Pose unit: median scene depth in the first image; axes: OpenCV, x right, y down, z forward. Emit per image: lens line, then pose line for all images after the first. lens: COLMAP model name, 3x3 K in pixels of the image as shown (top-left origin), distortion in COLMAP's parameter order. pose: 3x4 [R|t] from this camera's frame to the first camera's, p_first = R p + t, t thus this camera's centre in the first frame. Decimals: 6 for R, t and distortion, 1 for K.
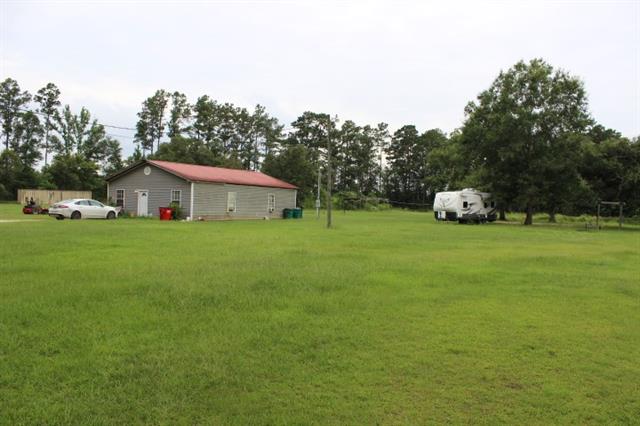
lens RADIAL K [[551.6, 0, 321.5], [0, 551.6, 215.7], [0, 0, 1]] dist [-0.124809, 0.060372]
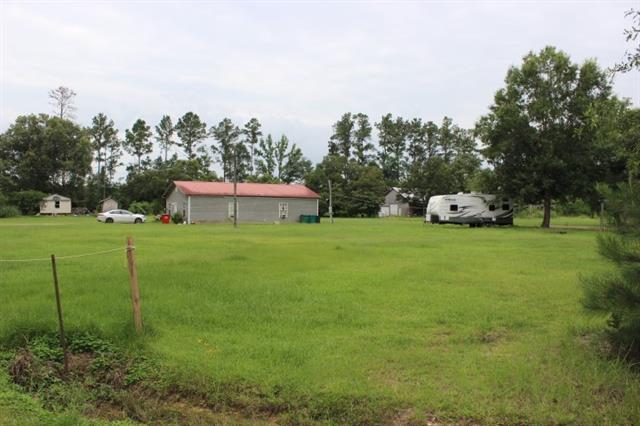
lens RADIAL K [[551.6, 0, 320.4], [0, 551.6, 215.1], [0, 0, 1]] dist [-0.124809, 0.060372]
pose [[0.842626, -0.017219, -0.538224, 0.311632], [0.005069, 0.999698, -0.024046, 0.008429], [0.538475, 0.017533, 0.842459, 0.011569]]
